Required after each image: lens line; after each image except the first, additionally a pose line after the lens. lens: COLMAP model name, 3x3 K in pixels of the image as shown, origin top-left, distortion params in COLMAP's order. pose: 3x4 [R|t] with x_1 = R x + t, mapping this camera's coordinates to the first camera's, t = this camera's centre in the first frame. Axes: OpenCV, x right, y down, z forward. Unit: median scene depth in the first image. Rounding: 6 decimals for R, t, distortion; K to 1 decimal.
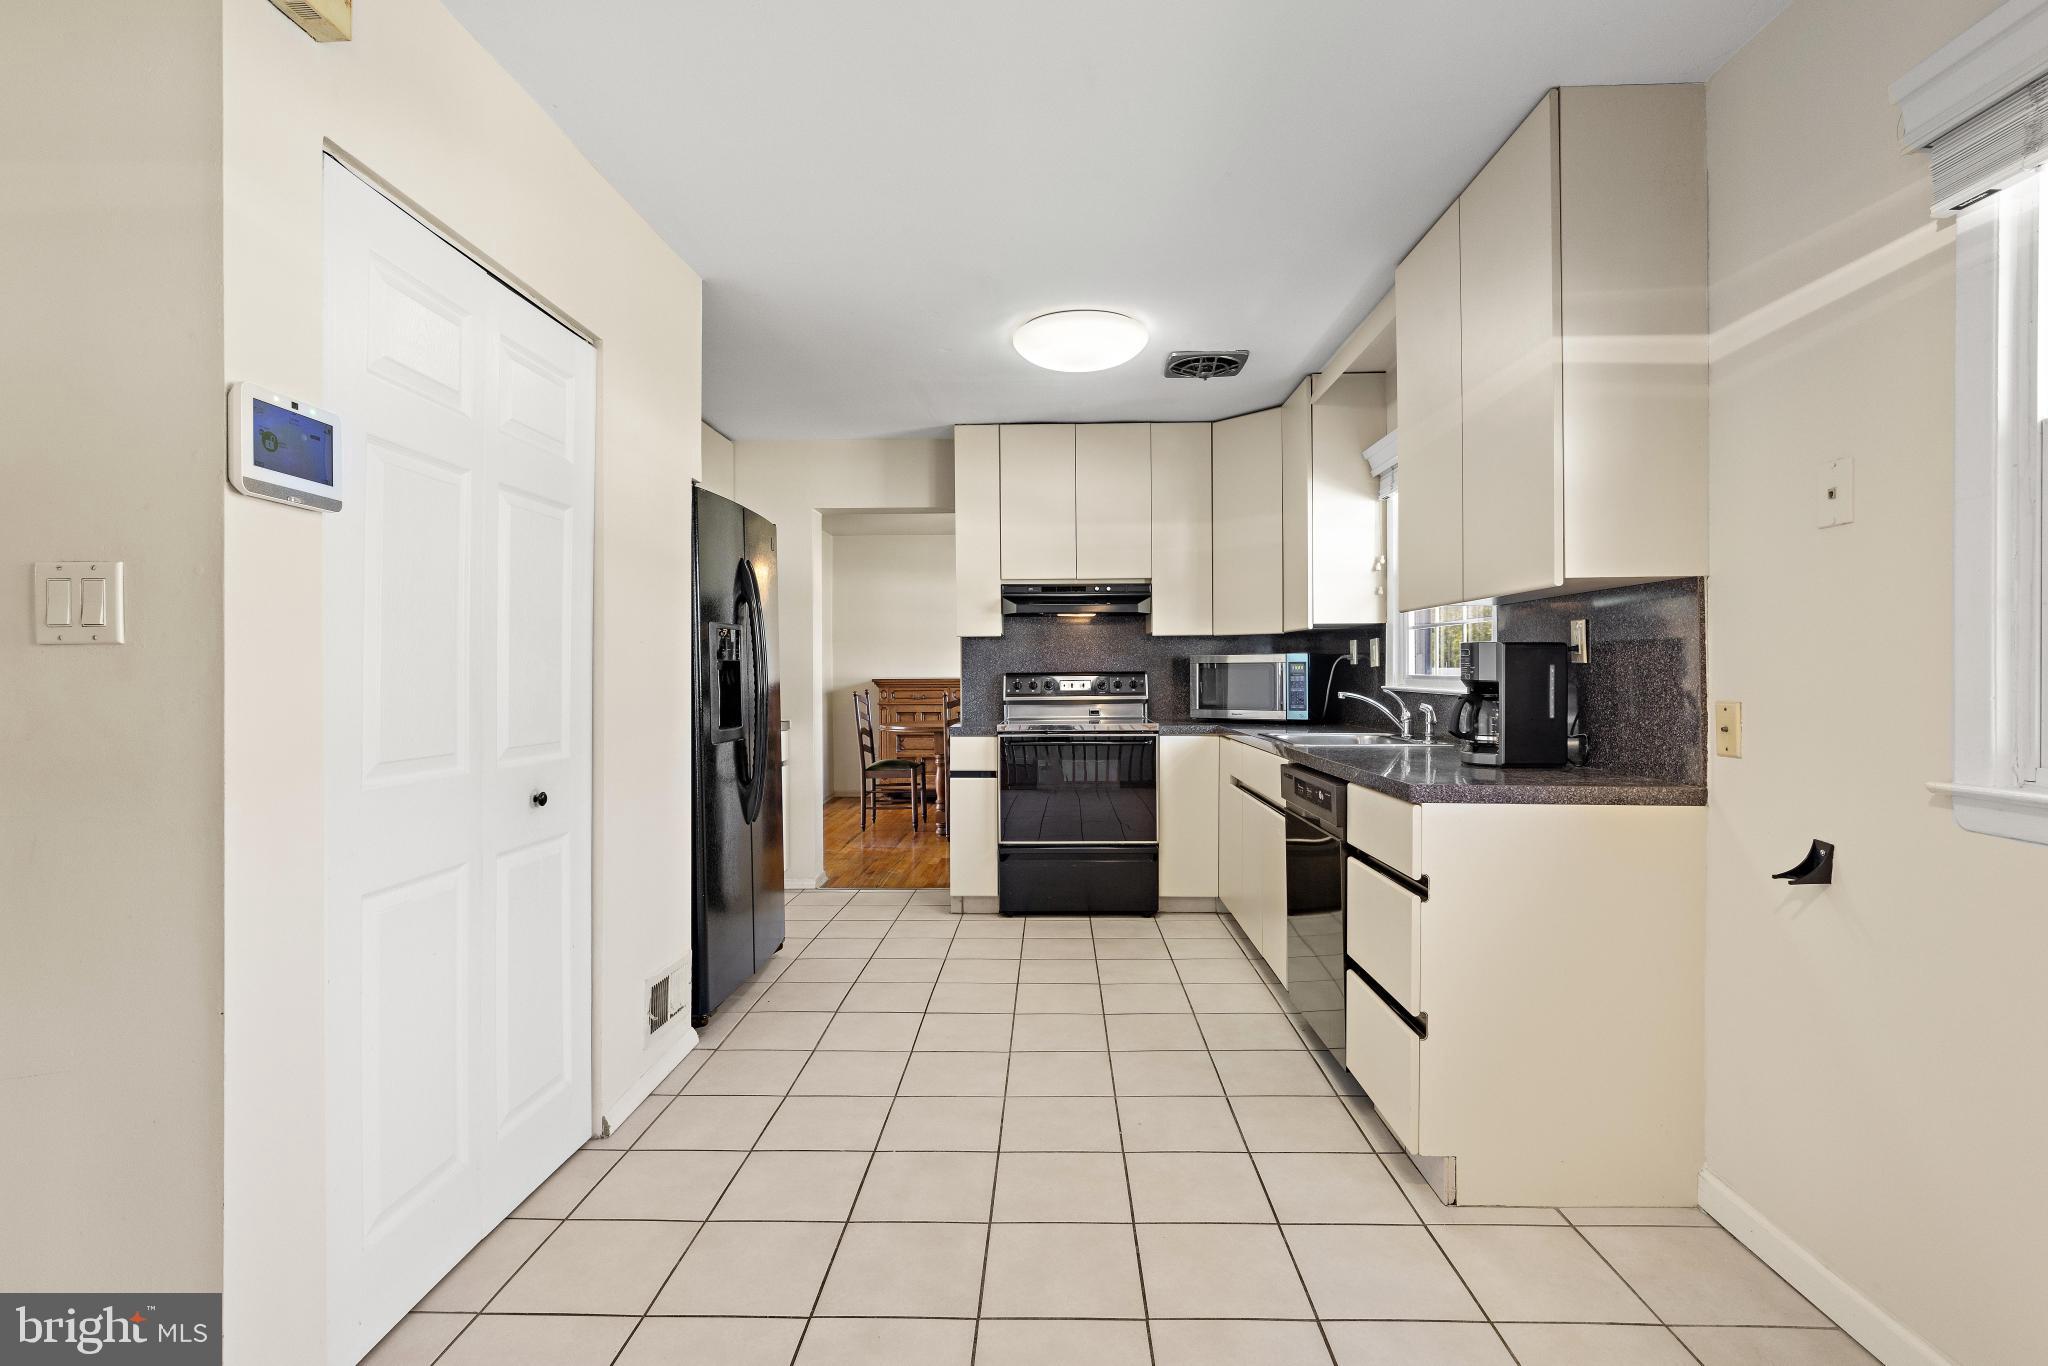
lens RADIAL K [[958.3, 0, 1028.1], [0, 958.3, 675.0], [0, 0, 1]] dist [0.001842, -0.000106]
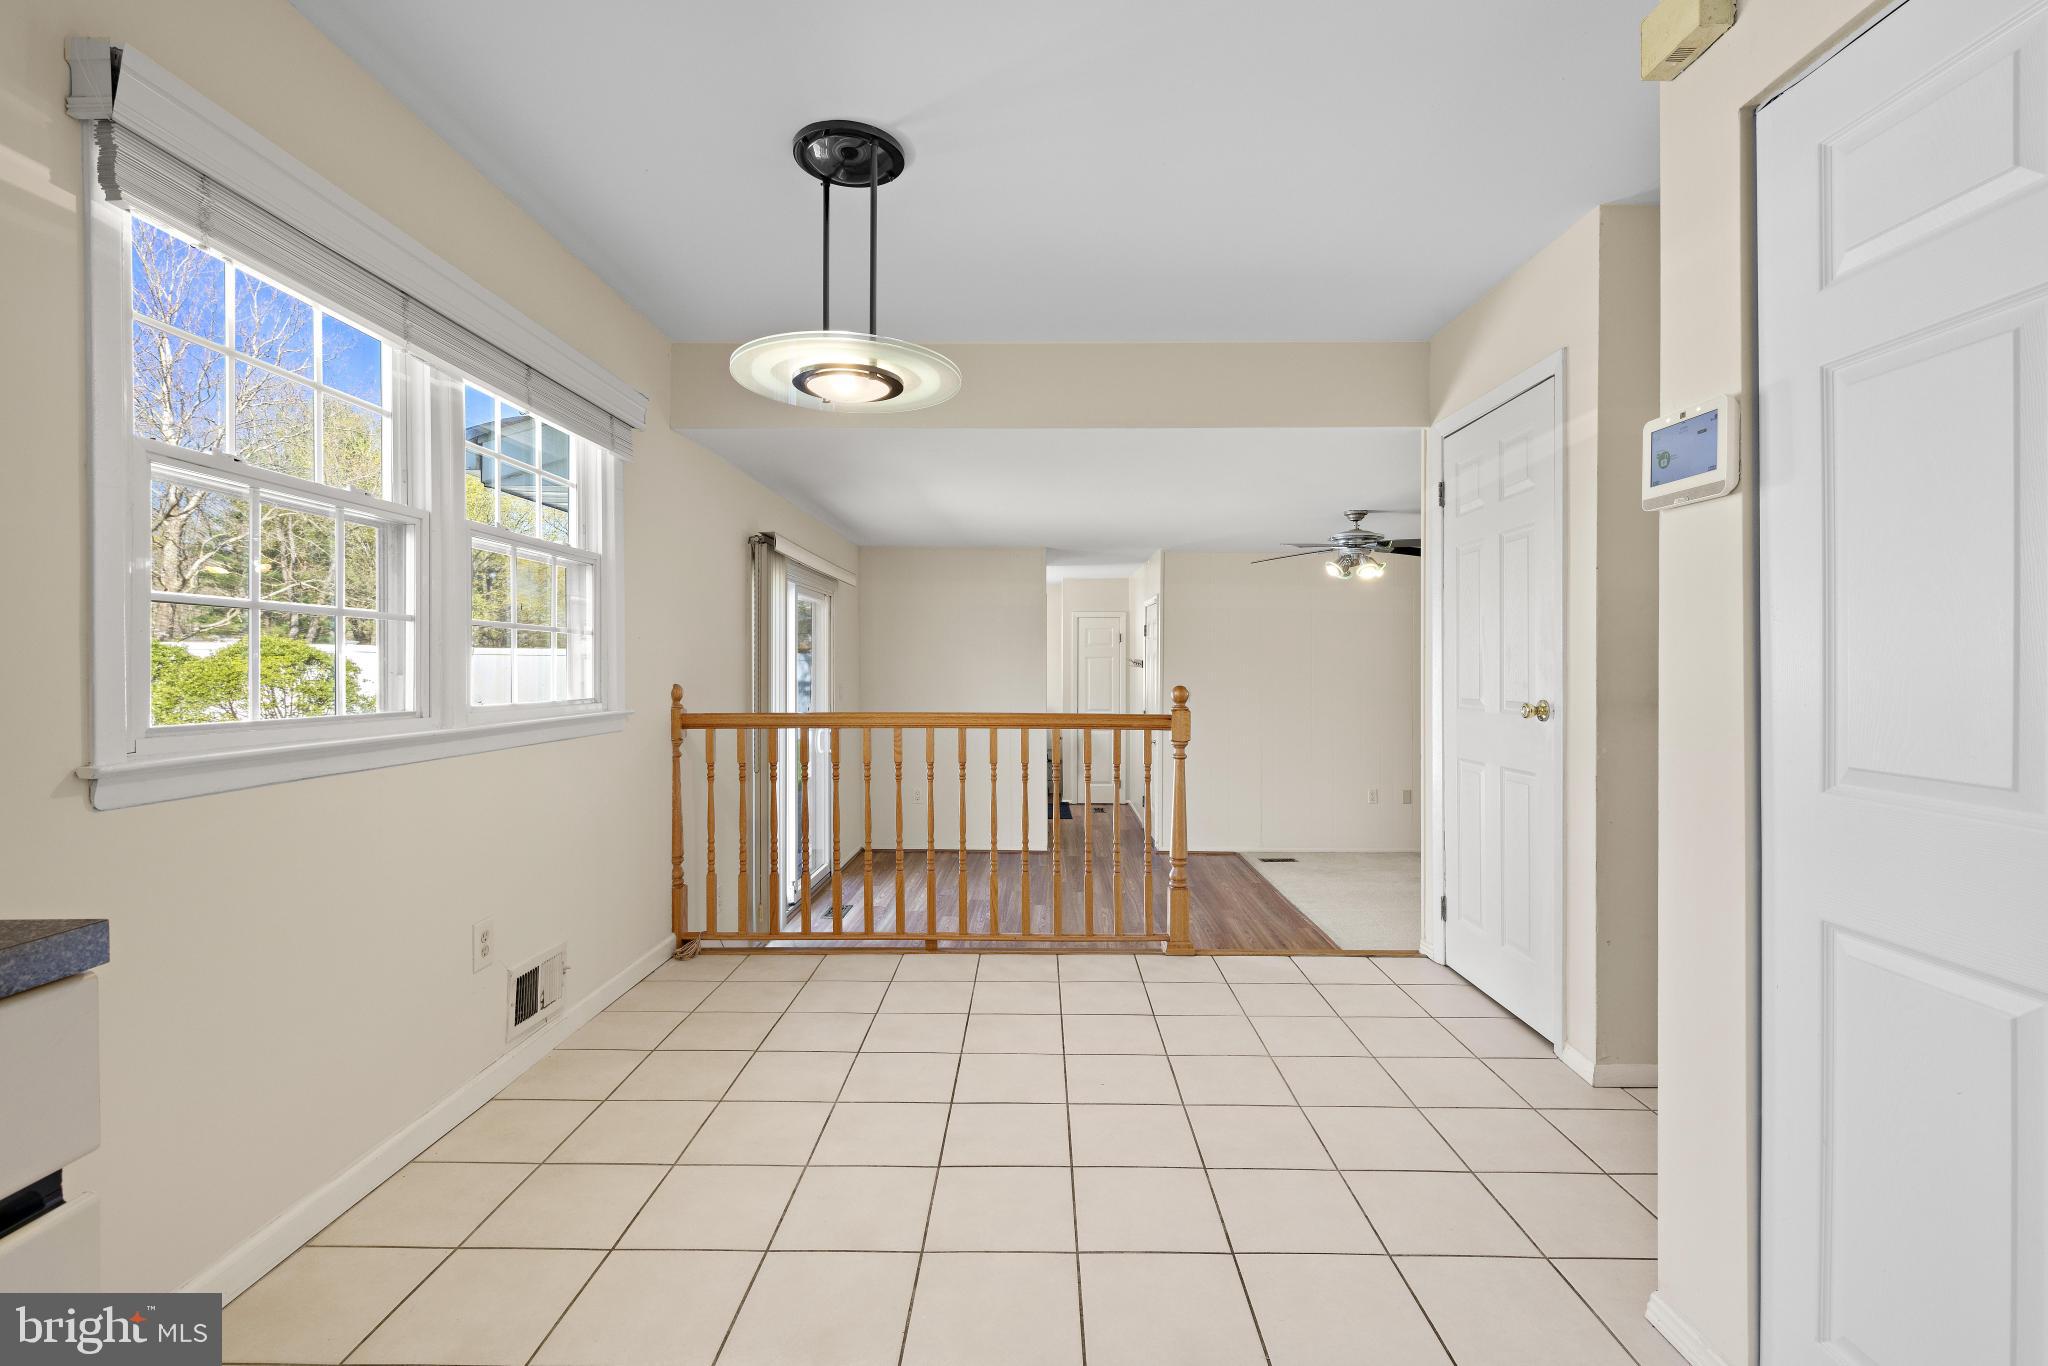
lens RADIAL K [[915.7, 0, 1031.1], [0, 915.7, 669.4], [0, 0, 1]] dist [0.000575, 0.000048]
pose [[-0.999875, 0.000714, -0.015825, 0.002399], [0.000603, 0.999975, 0.006986, 0.001975], [0.015830, 0.006975, -0.999850, 0.642487]]
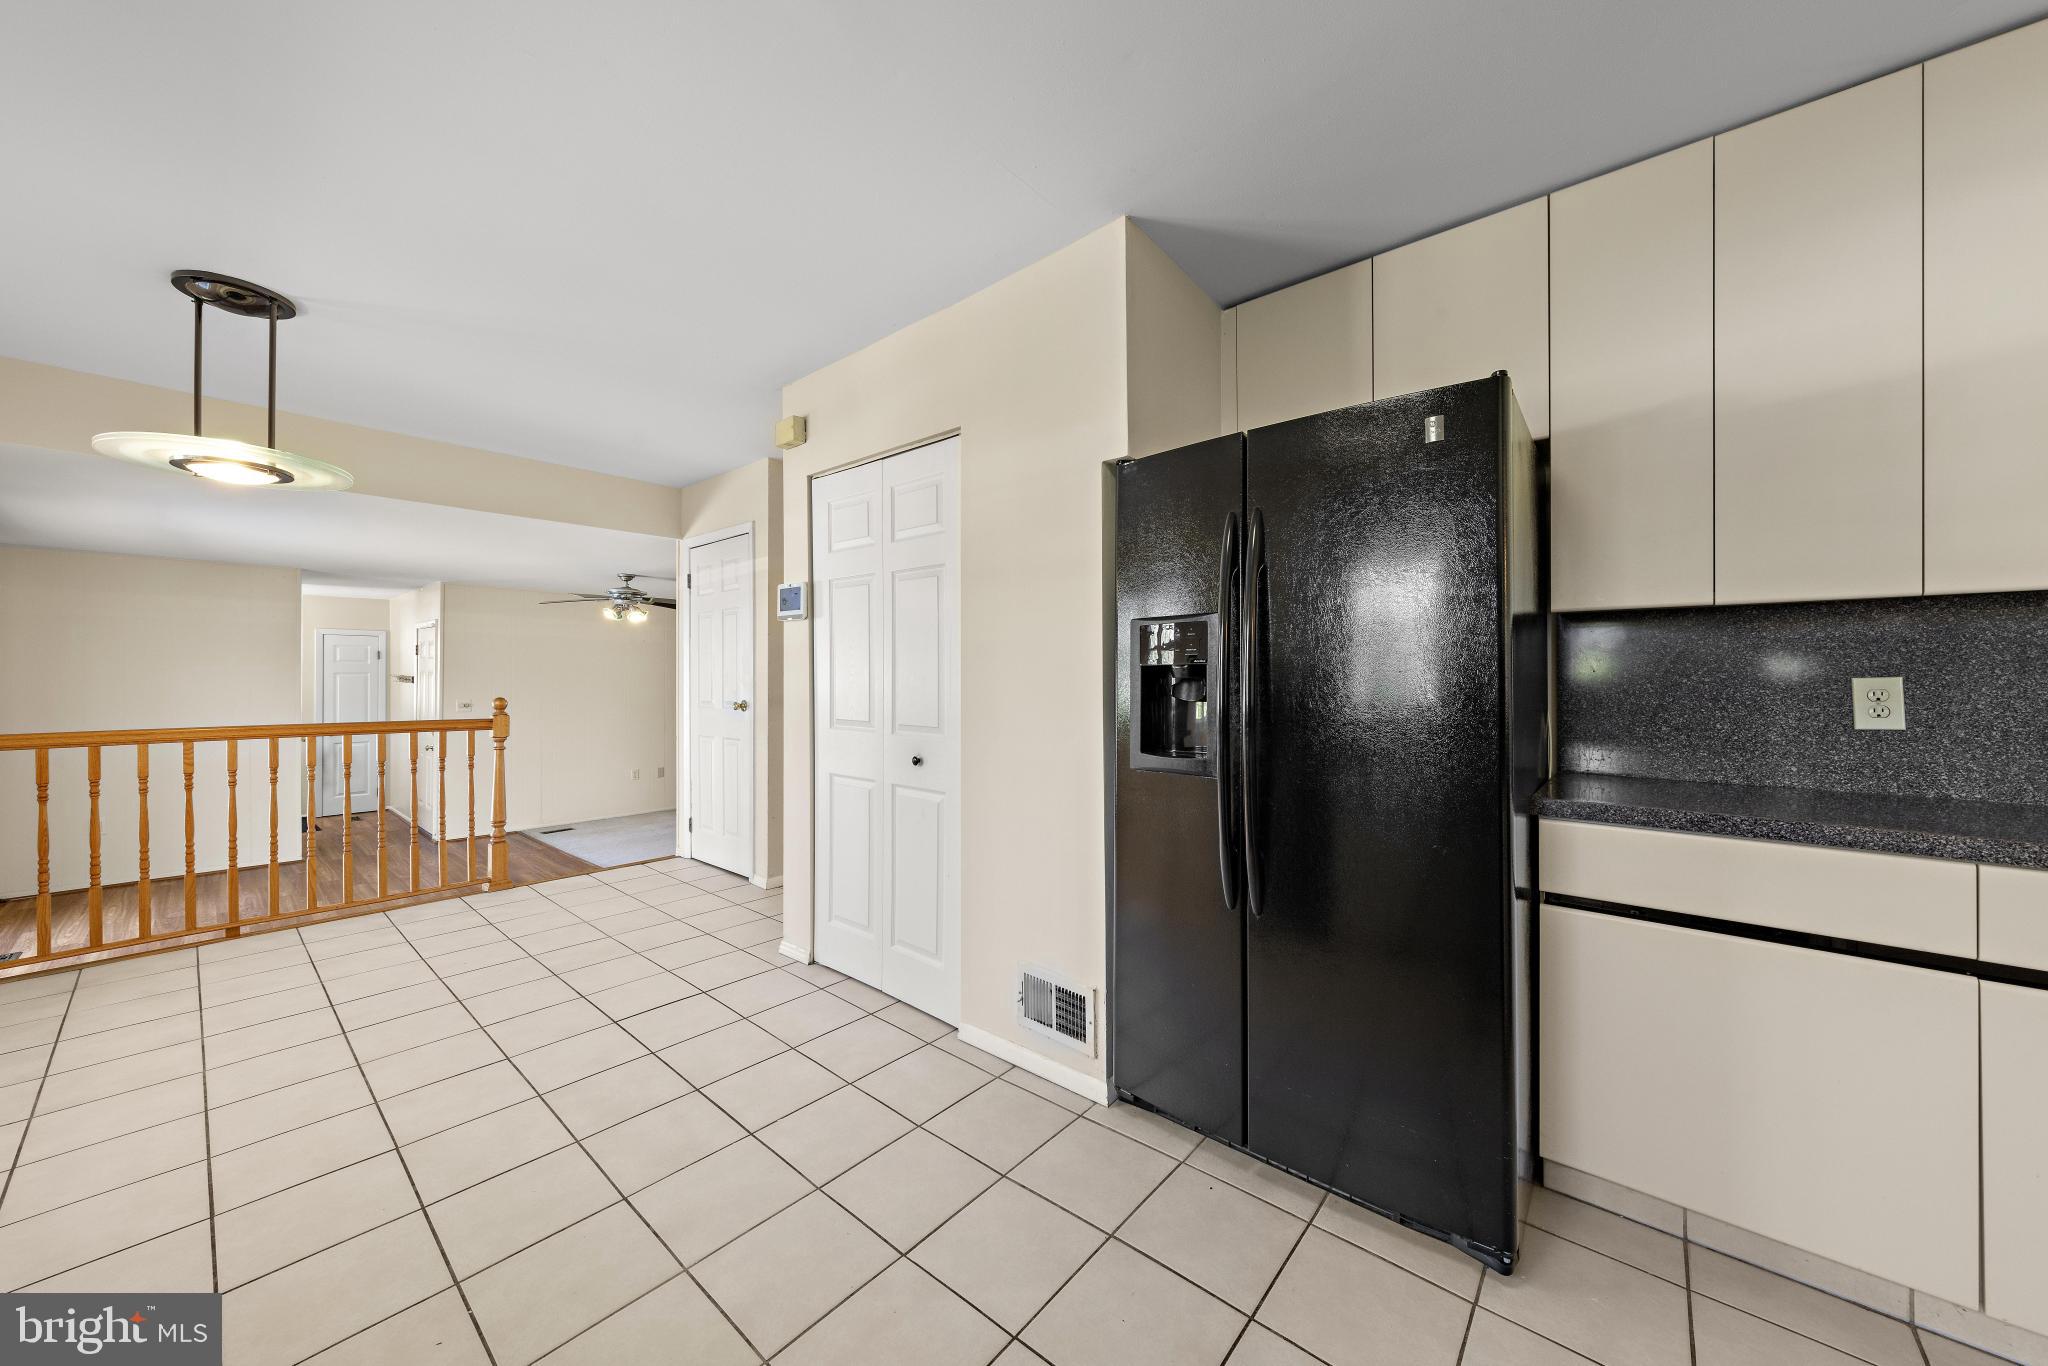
lens RADIAL K [[720.7, 0, 1036.0], [0, 720.7, 673.6], [0, 0, 1]] dist [-0.000062, -0.000328]
pose [[-0.625022, -0.002636, -0.780603, 0.138140], [-0.000033, 0.999994, -0.003351, -0.004212], [0.780607, -0.002068, -0.625018, 0.906470]]
